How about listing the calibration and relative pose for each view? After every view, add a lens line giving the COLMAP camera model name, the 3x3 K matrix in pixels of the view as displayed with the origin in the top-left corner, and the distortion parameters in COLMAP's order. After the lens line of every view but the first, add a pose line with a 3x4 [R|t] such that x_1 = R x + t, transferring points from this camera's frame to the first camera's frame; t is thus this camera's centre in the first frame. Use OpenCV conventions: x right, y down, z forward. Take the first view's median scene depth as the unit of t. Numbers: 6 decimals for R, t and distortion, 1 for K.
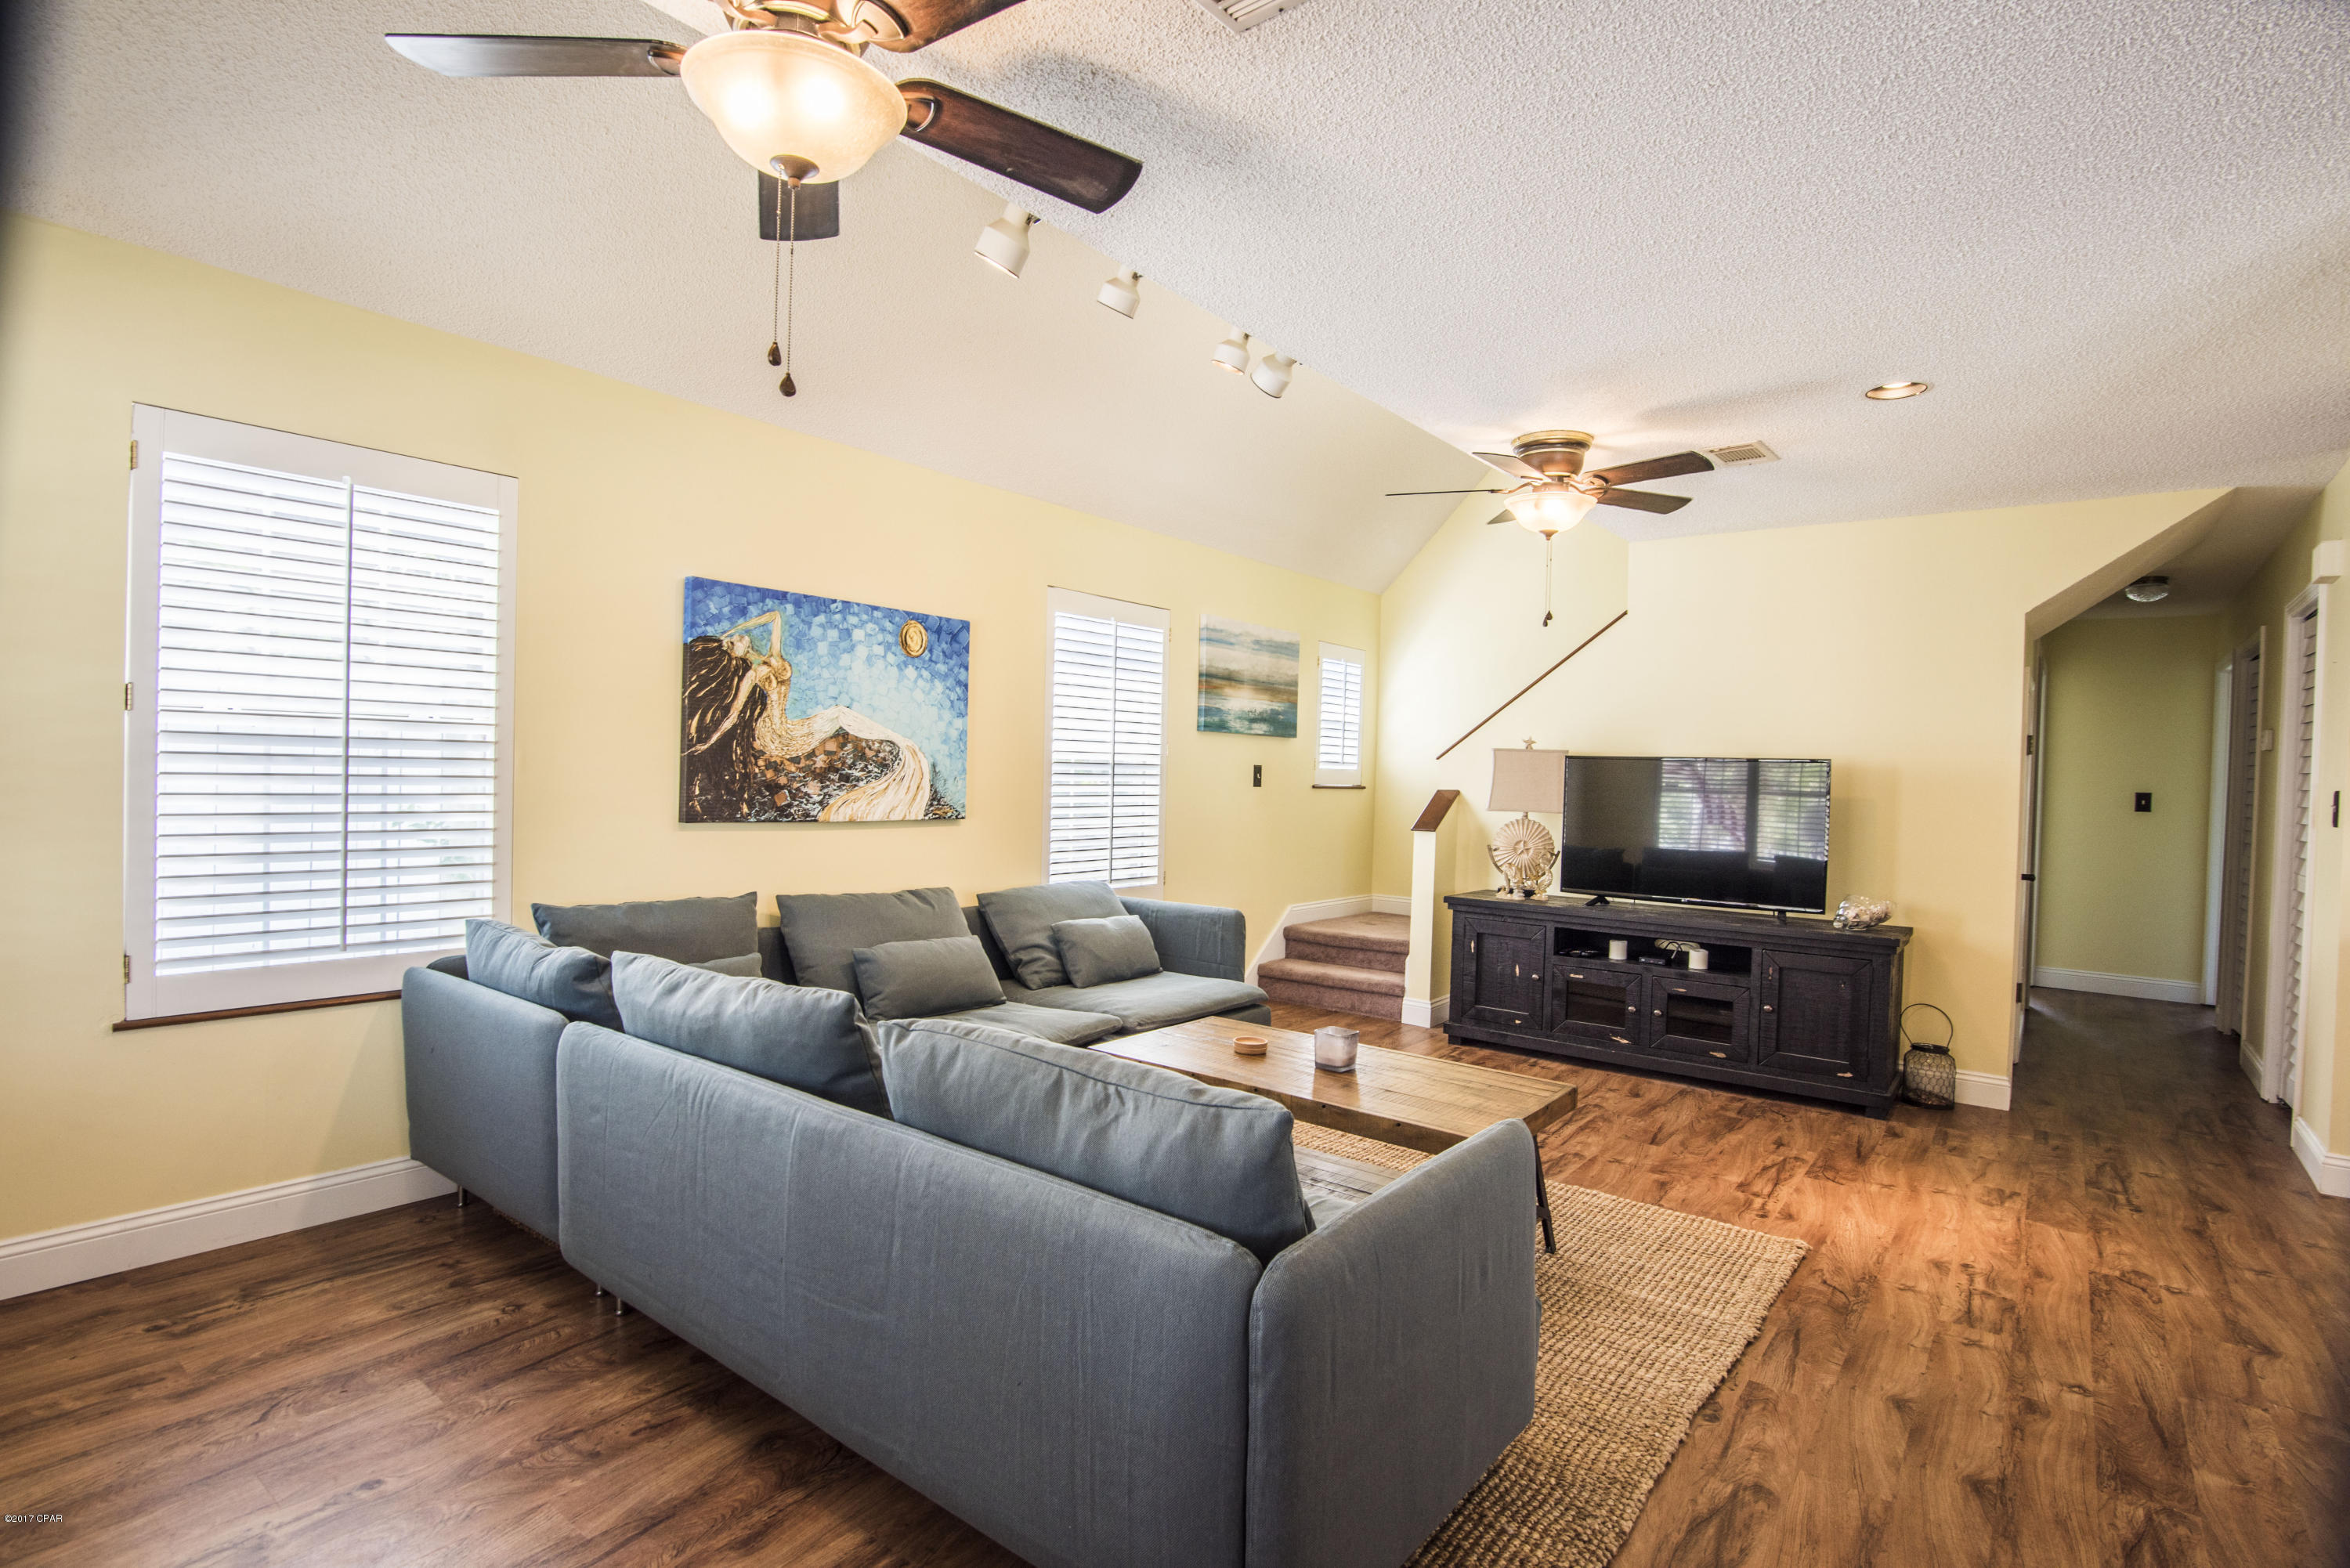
lens RADIAL K [[1158.3, 0, 1191.7], [0, 1158.3, 775.9], [0, 0, 1]] dist [-0.015972, -0.000482]
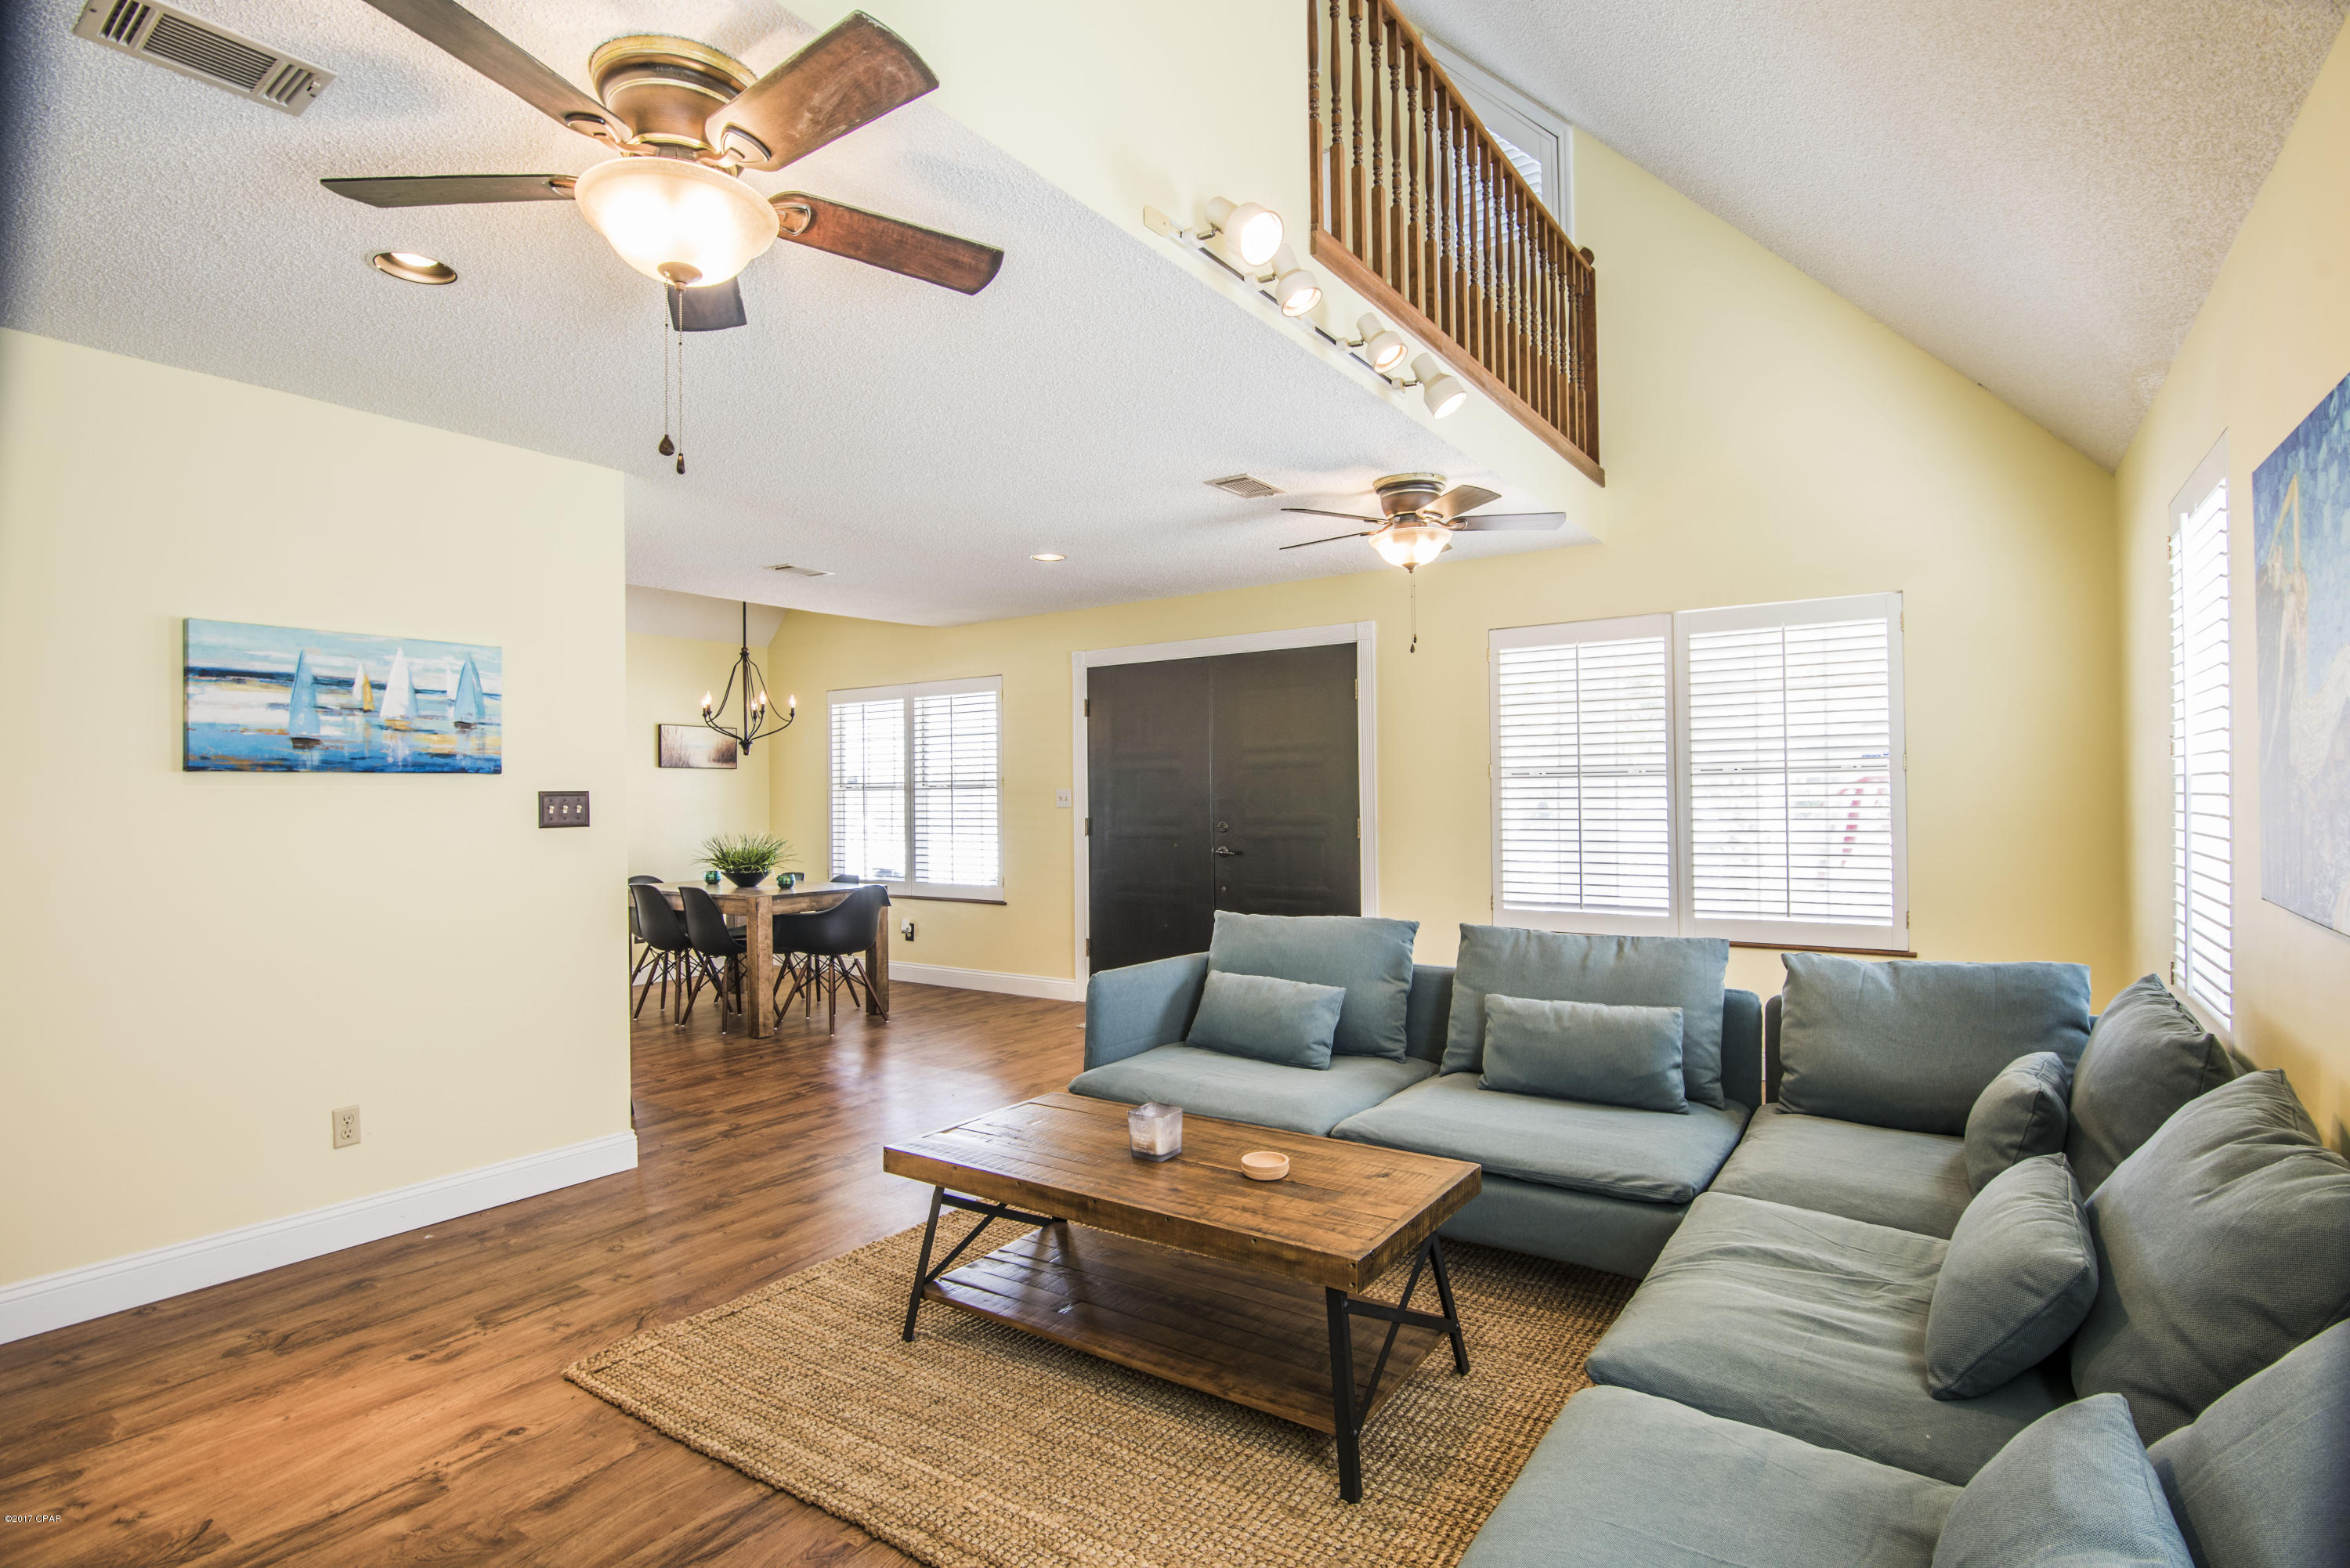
lens RADIAL K [[1158.3, 0, 1170.1], [0, 1158.3, 787.1], [0, 0, 1]] dist [-0.015972, -0.000482]
pose [[-0.998832, -0.016673, -0.045358, 0.123361], [-0.016616, 0.999861, -0.001639, -0.004675], [0.045379, -0.000883, -0.998969, 1.441924]]
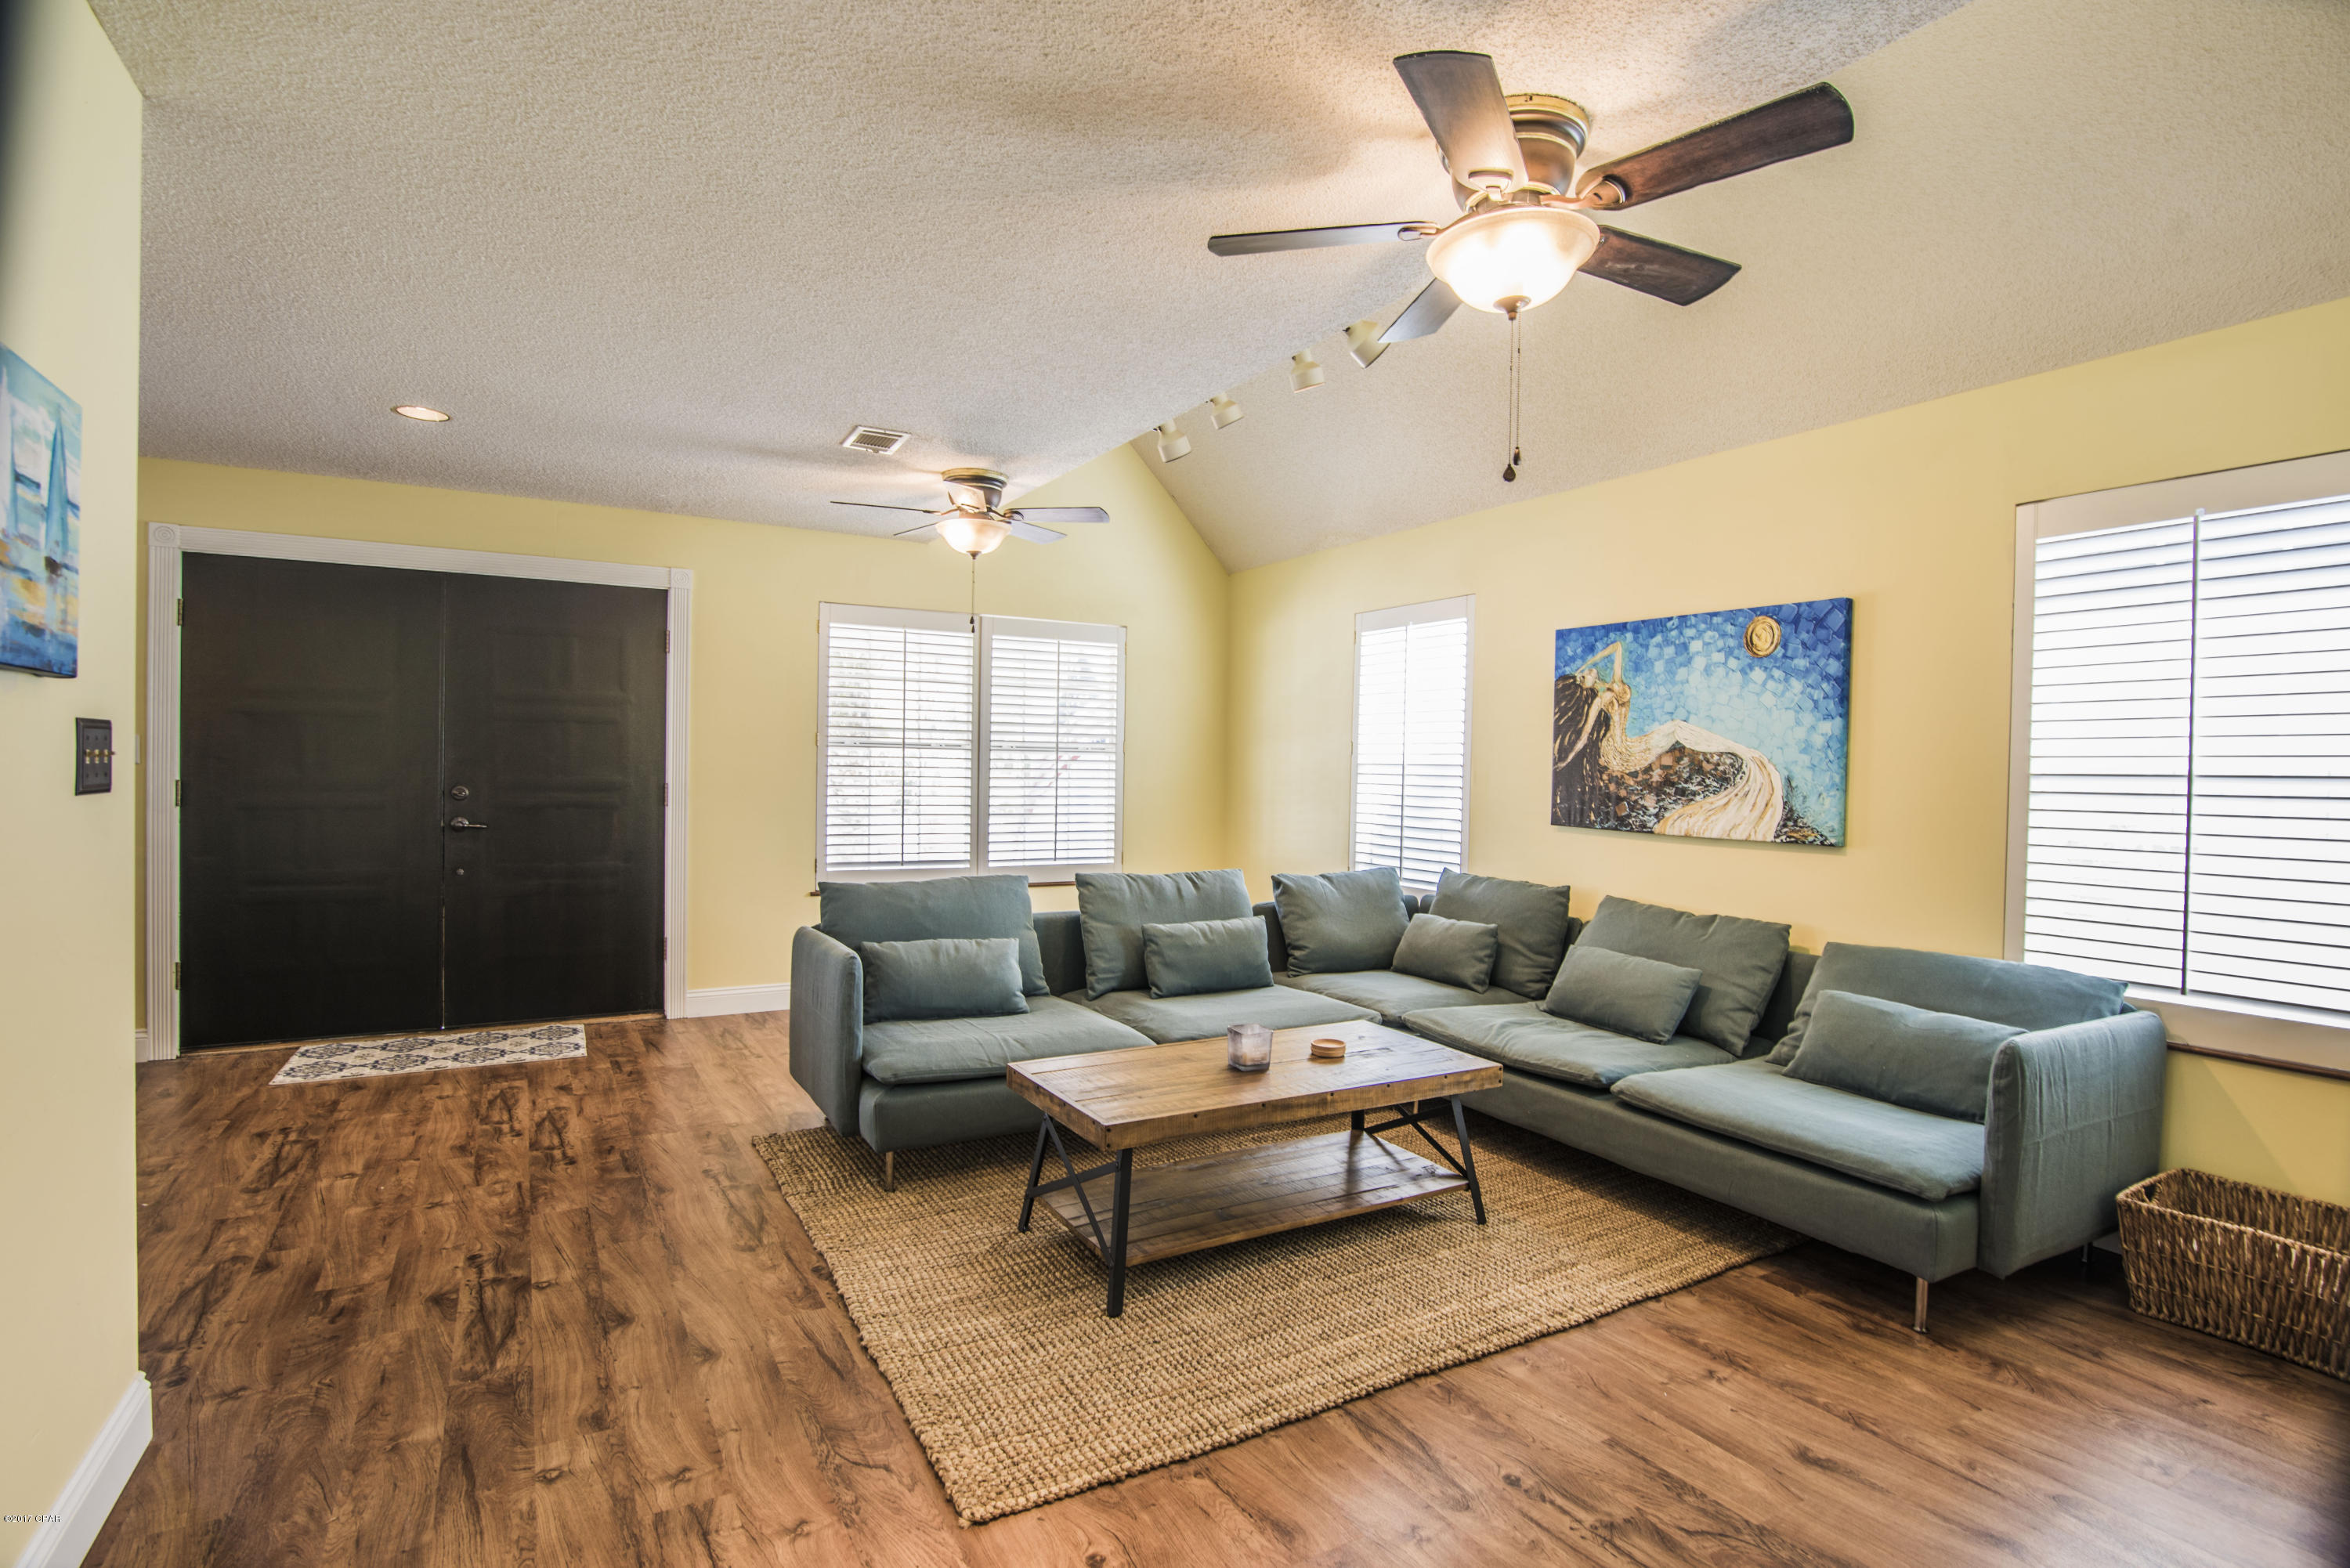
lens RADIAL K [[1158.3, 0, 1183.1], [0, 1158.3, 792.2], [0, 0, 1]] dist [-0.015972, -0.000482]
pose [[-0.388469, -0.015070, -0.921338, 0.832122], [-0.035351, 0.999374, -0.001440, 0.019697], [0.920783, 0.032011, -0.388759, 1.048693]]
